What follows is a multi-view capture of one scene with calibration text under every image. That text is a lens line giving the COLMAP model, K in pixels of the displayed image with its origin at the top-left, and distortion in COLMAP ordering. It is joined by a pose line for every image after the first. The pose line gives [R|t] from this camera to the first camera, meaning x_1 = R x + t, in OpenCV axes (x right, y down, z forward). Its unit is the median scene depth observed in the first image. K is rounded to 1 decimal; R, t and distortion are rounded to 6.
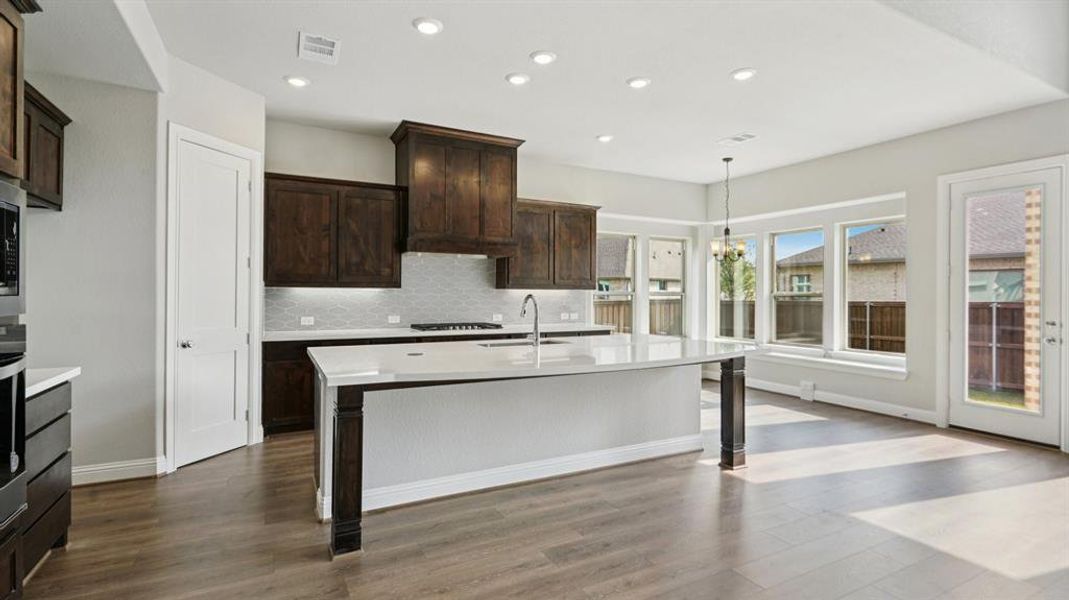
lens RADIAL K [[510.5, 0, 532.1], [0, 510.5, 294.5], [0, 0, 1]] dist [-0.001450, -0.000239]
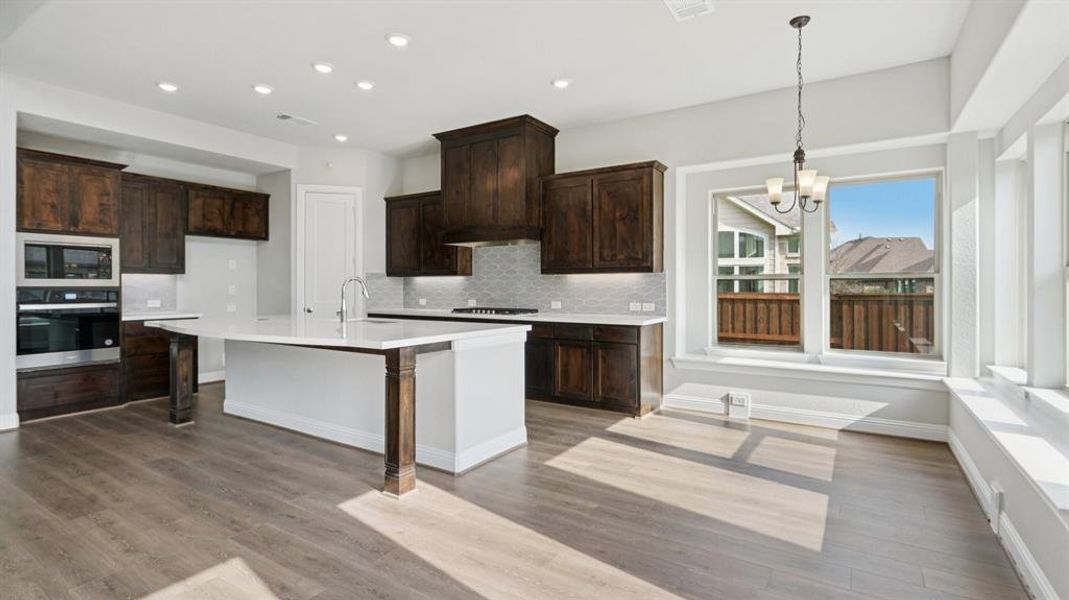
lens RADIAL K [[507.4, 0, 535.5], [0, 507.4, 316.4], [0, 0, 1]] dist [-0.000137, -0.000358]
pose [[0.498120, 0.047463, -0.865808, 0.789911], [0.002573, 0.998416, 0.056212, 0.014592], [0.867104, -0.030228, 0.497209, 0.543356]]
